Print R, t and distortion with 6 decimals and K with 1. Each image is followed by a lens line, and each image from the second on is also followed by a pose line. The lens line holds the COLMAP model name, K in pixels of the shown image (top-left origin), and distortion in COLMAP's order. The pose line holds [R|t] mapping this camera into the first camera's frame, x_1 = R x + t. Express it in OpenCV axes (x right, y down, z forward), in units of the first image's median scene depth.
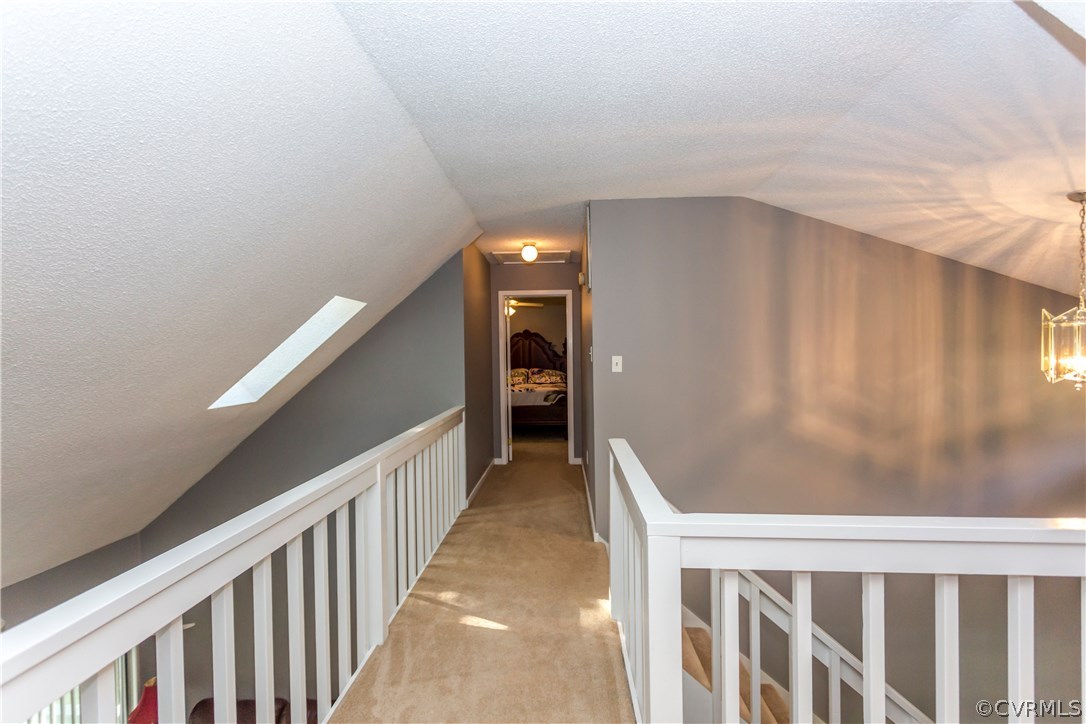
lens RADIAL K [[522.7, 0, 538.7], [0, 522.7, 359.6], [0, 0, 1]] dist [-0.071082, 0.029759]
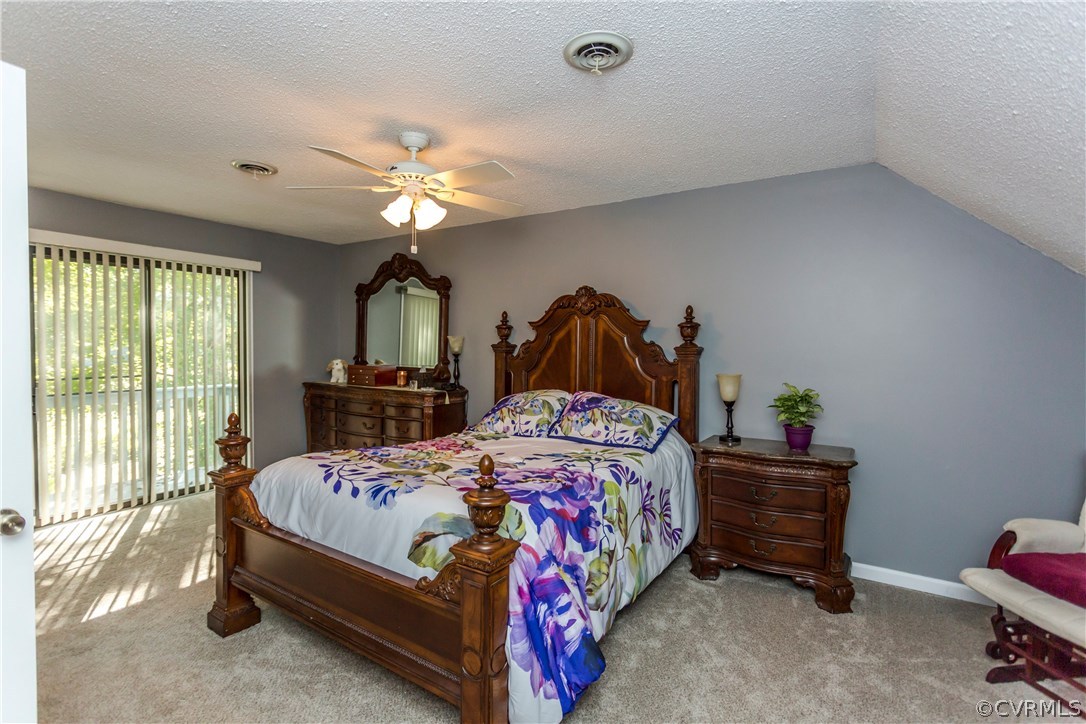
lens RADIAL K [[522.7, 0, 538.7], [0, 522.7, 359.6], [0, 0, 1]] dist [-0.071082, 0.029759]
pose [[0.851774, 0.032744, -0.522886, 0.152542], [-0.019035, 0.999320, 0.031571, -0.015943], [0.523564, -0.016939, 0.851818, 0.702635]]
